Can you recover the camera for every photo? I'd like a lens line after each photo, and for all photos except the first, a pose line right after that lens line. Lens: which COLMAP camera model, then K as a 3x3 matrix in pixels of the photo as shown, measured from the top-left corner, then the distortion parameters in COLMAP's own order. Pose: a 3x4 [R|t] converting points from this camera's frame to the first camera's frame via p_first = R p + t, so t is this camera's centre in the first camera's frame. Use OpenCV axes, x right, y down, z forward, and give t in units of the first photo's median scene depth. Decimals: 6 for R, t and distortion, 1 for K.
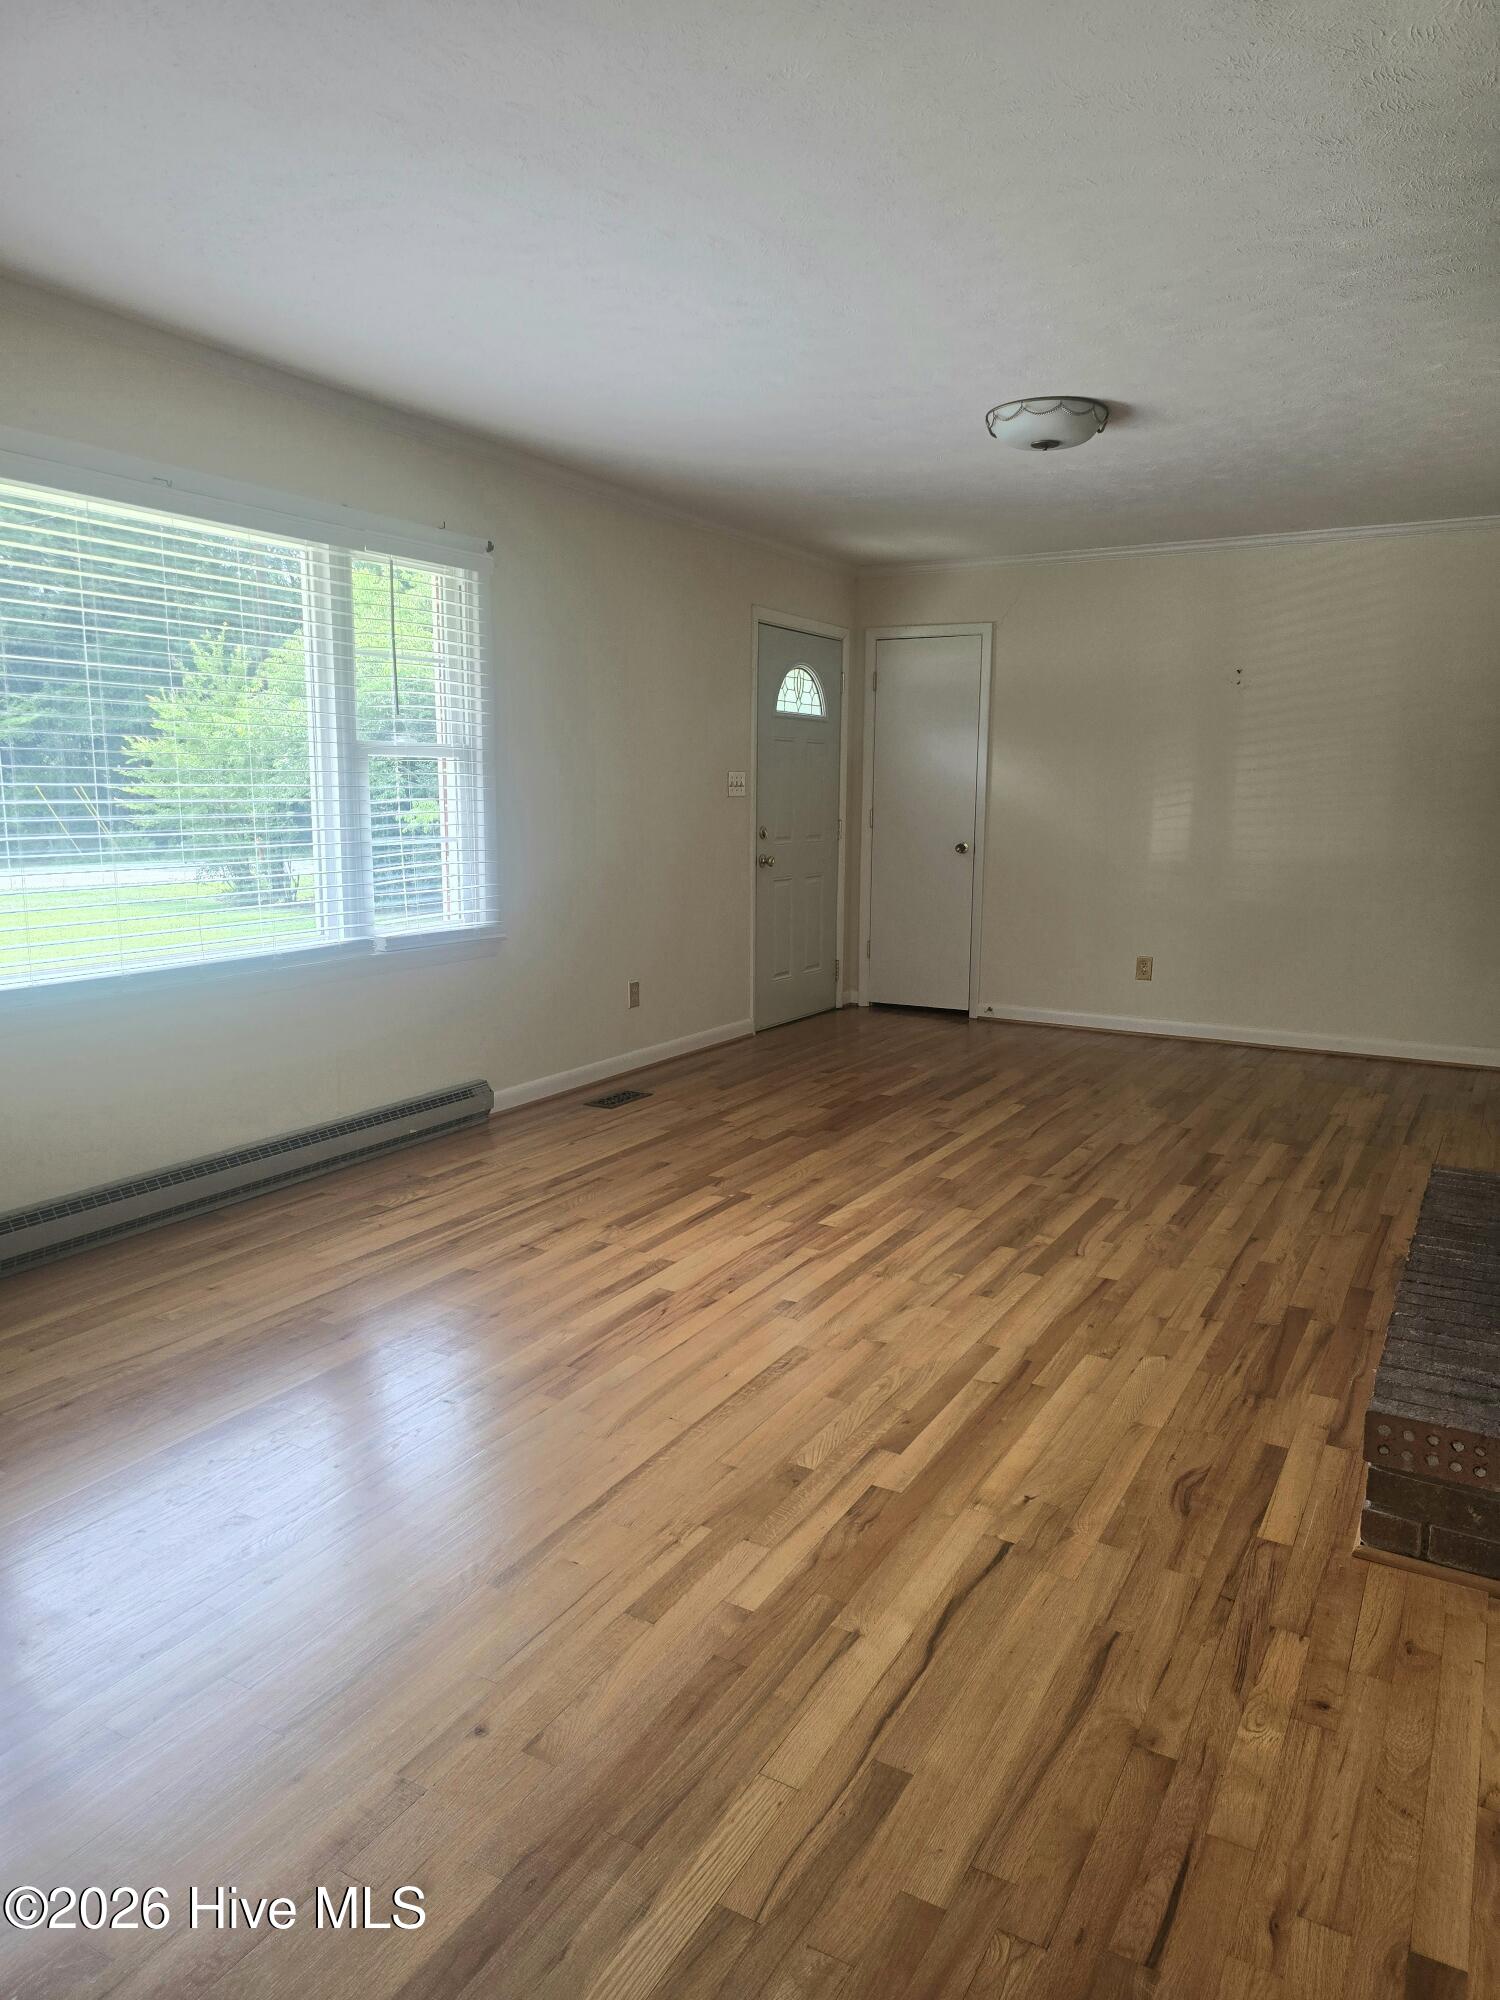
lens RADIAL K [[1361.1, 0, 754.3], [0, 1361.1, 978.5], [0, 0, 1]] dist [0.047007, -0.058815]
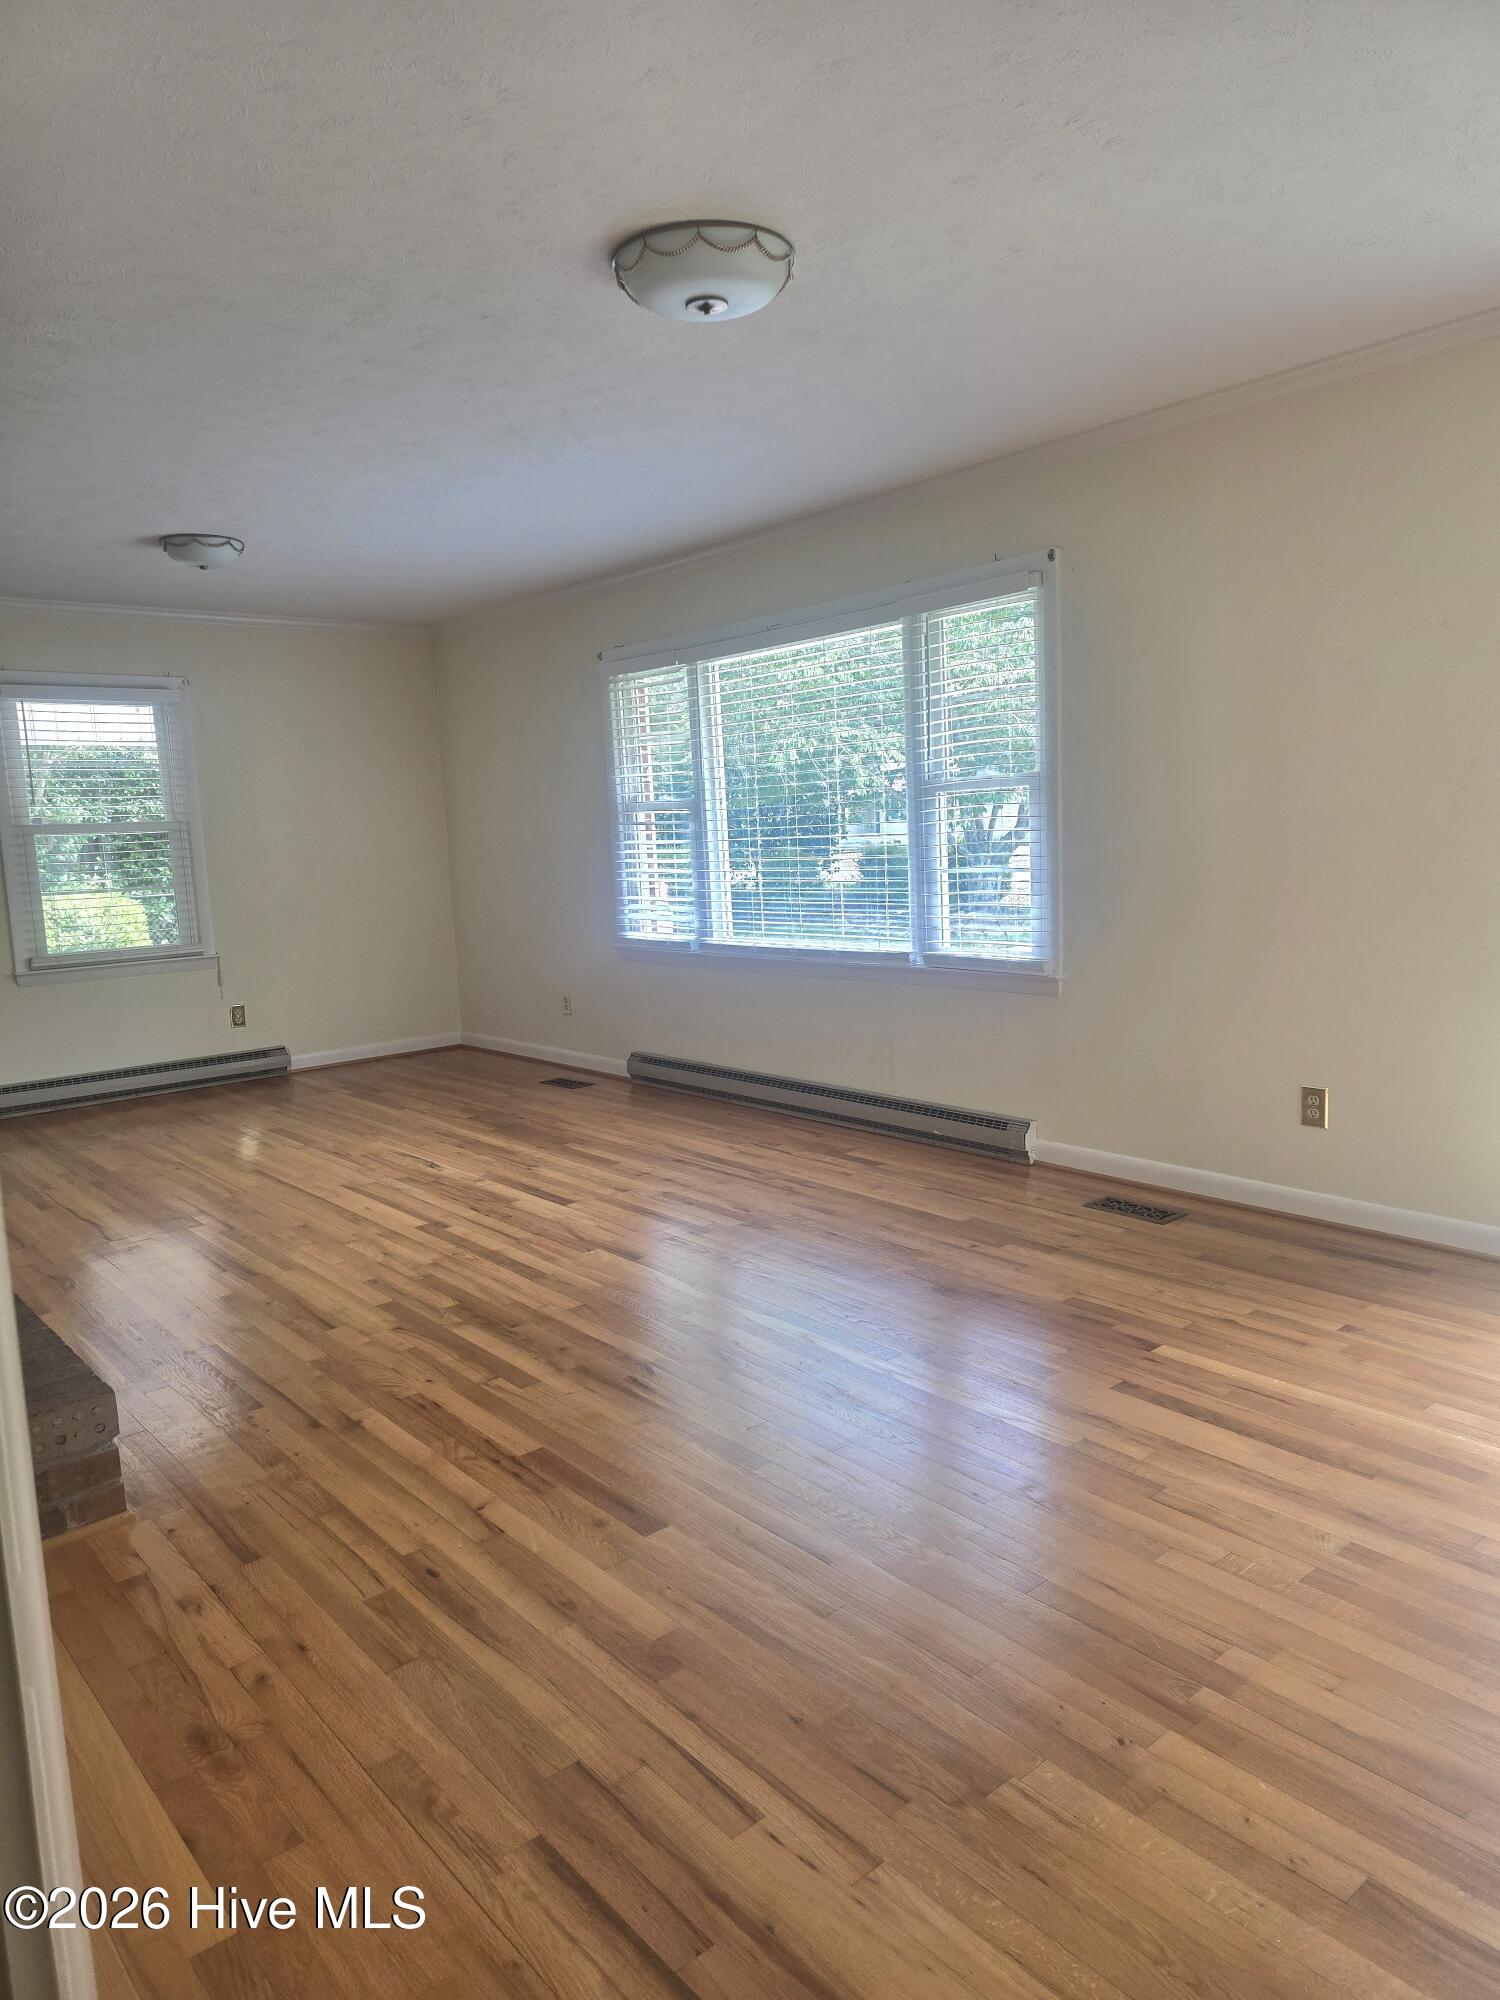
lens RADIAL K [[1361.1, 0, 754.3], [0, 1361.1, 978.5], [0, 0, 1]] dist [0.047007, -0.058815]
pose [[-0.342992, 0.116459, -0.932091, 1.013467], [-0.097548, 0.982504, 0.158654, -0.212572], [0.934260, 0.145340, -0.325630, 1.511919]]
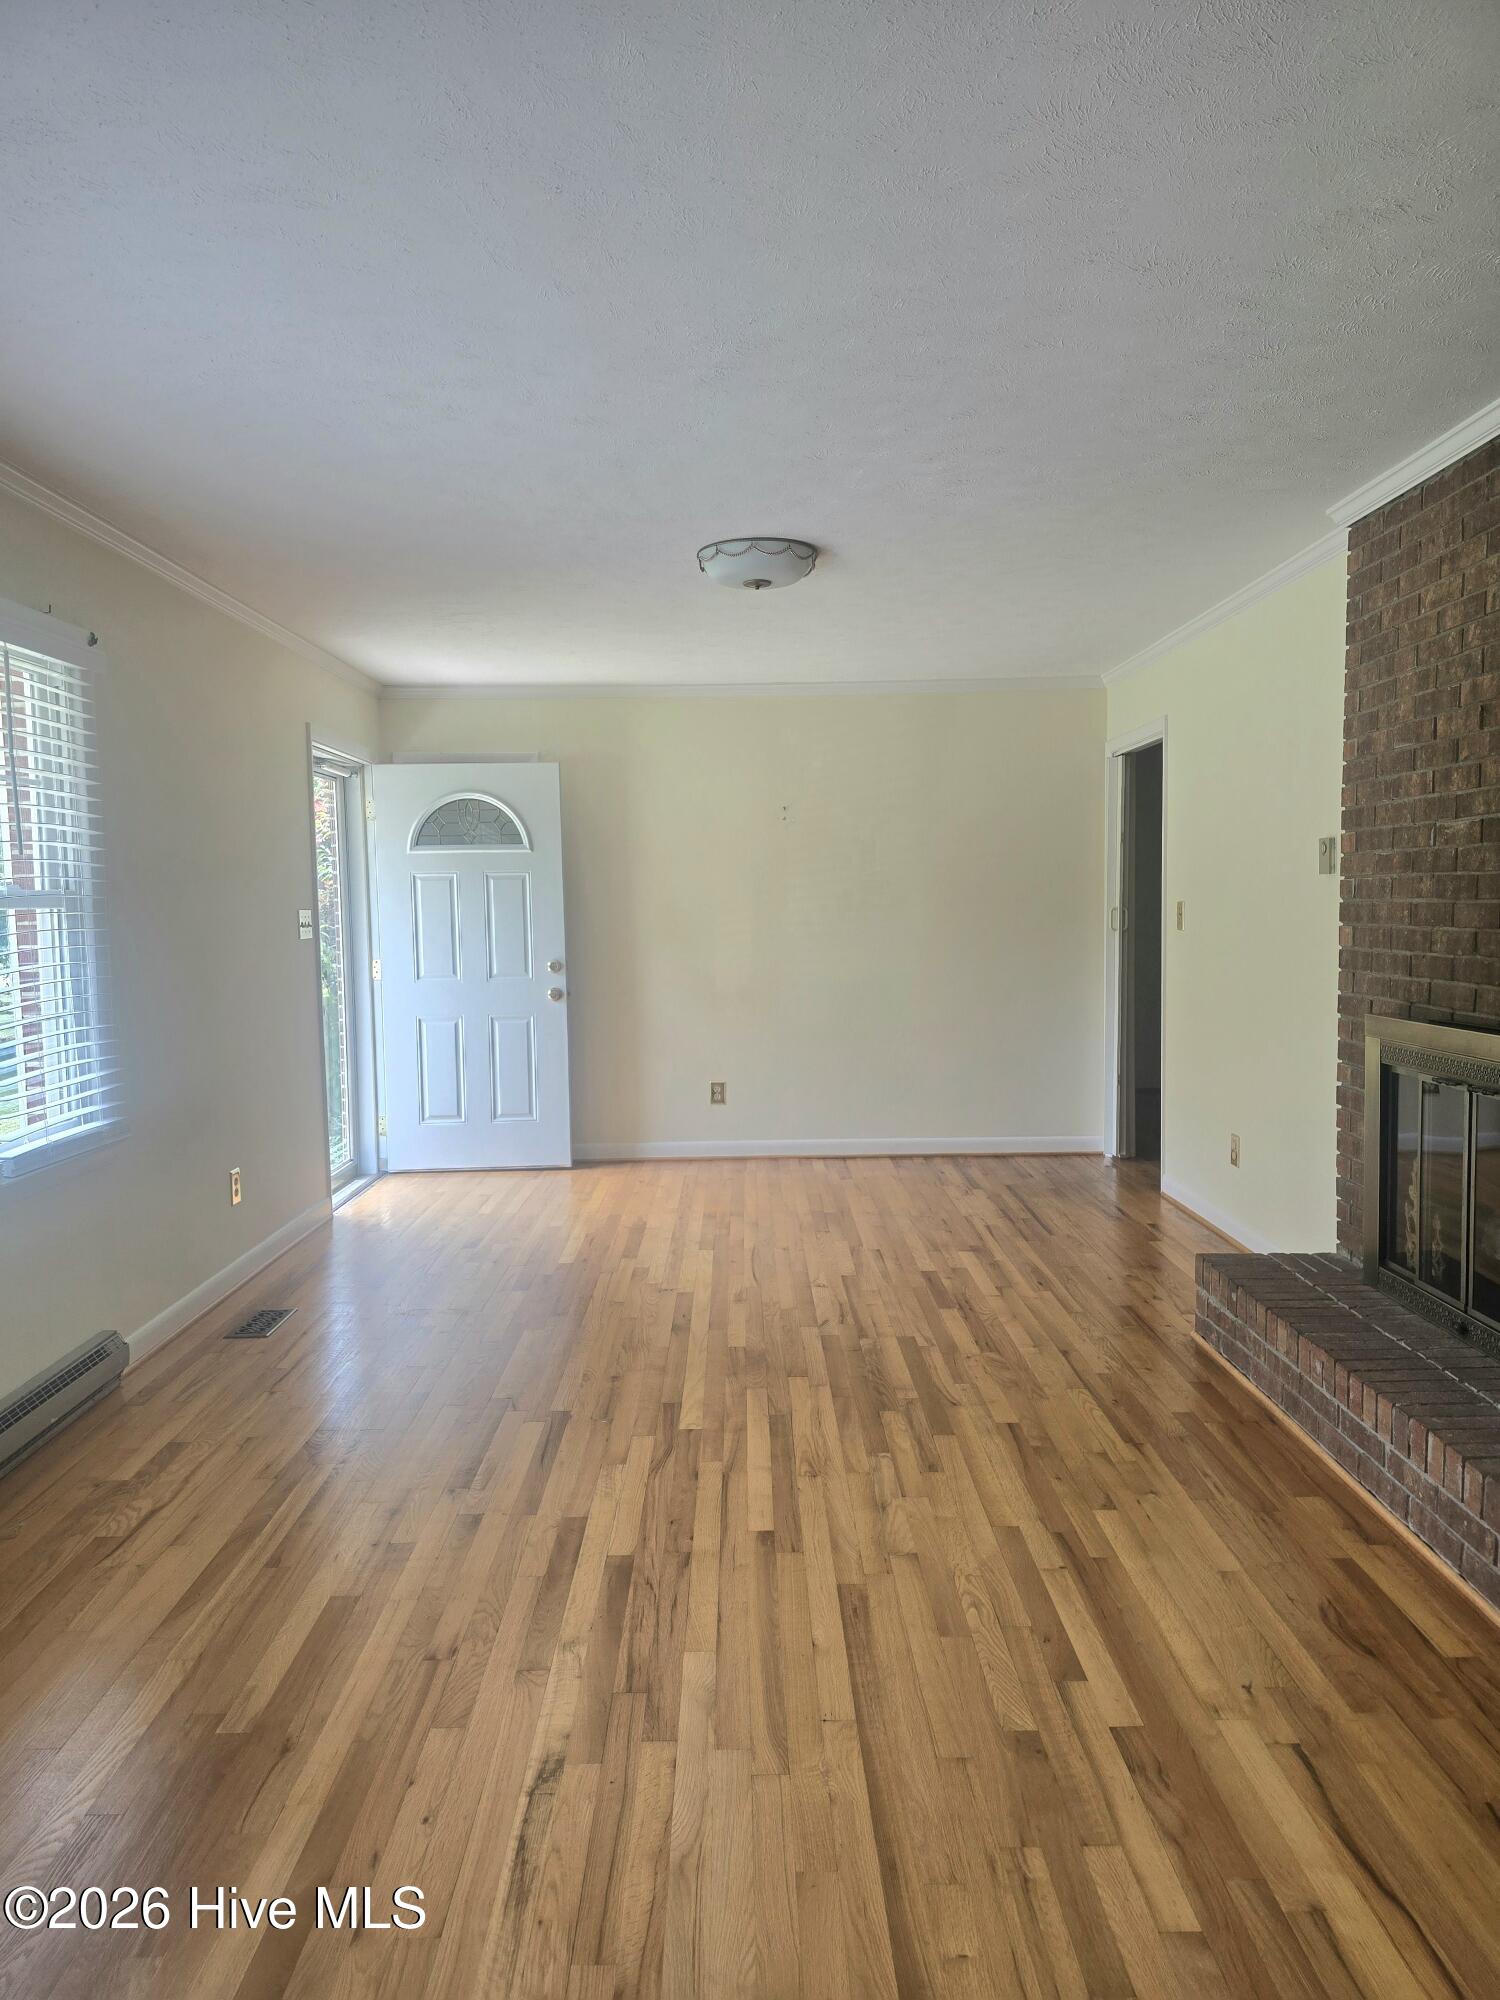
lens RADIAL K [[1361.1, 0, 754.3], [0, 1361.1, 978.5], [0, 0, 1]] dist [0.047007, -0.058815]
pose [[0.863470, -0.051713, 0.501741, -0.357948], [0.095530, 0.993493, -0.062006, -0.050858], [-0.495270, 0.101472, 0.862792, 0.204796]]
